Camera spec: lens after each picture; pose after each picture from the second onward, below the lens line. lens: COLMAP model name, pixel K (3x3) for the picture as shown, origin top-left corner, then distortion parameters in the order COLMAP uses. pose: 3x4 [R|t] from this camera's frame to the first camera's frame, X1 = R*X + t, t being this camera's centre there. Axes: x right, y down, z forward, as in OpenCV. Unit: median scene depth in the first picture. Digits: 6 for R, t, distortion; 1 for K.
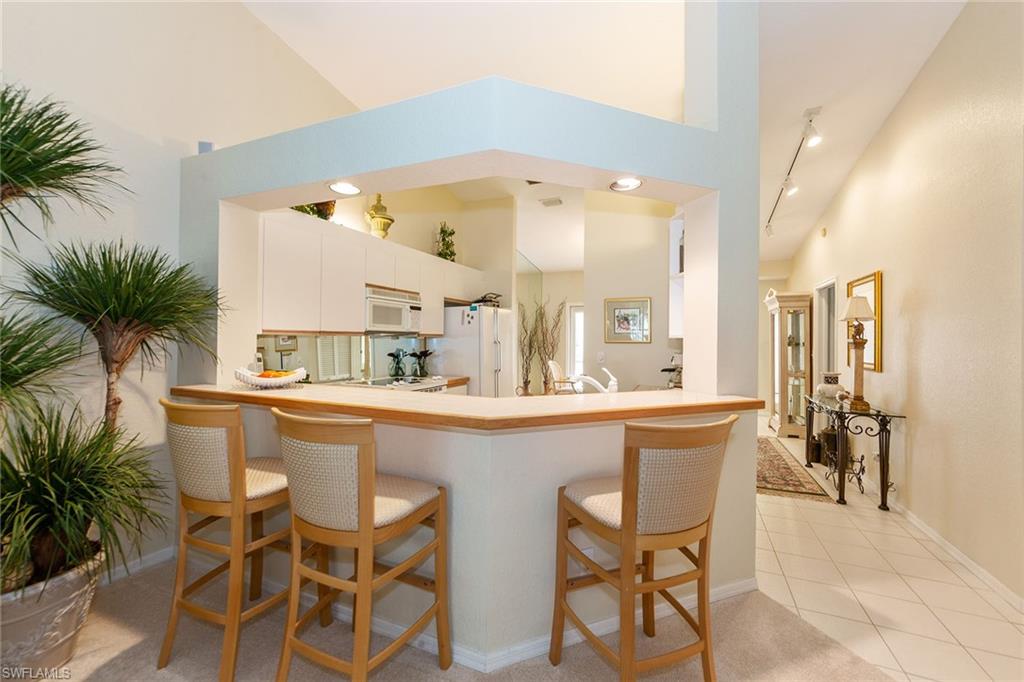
lens RADIAL K [[415.1, 0, 512.7], [0, 415.1, 336.9], [0, 0, 1]] dist [0.003385, 0.000134]
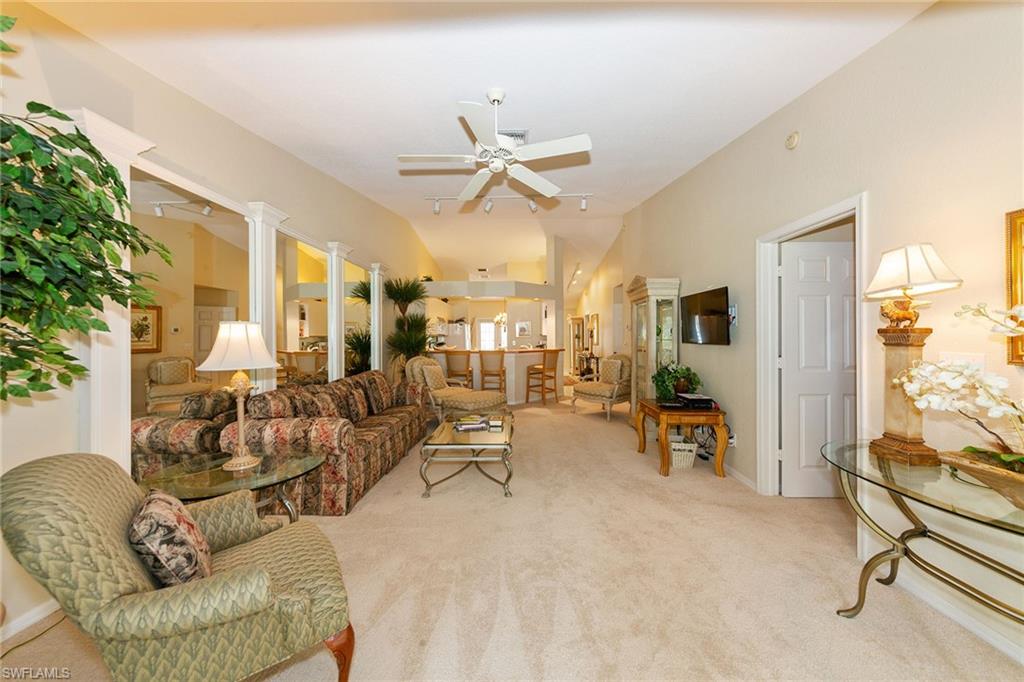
lens RADIAL K [[365.3, 0, 512.8], [0, 365.3, 339.4], [0, 0, 1]] dist [0.000325, 0.000055]
pose [[0.926069, -0.020744, 0.376782, -0.635939], [0.017775, 0.999778, 0.011357, -0.004760], [-0.376934, -0.003820, 0.926232, -1.106567]]
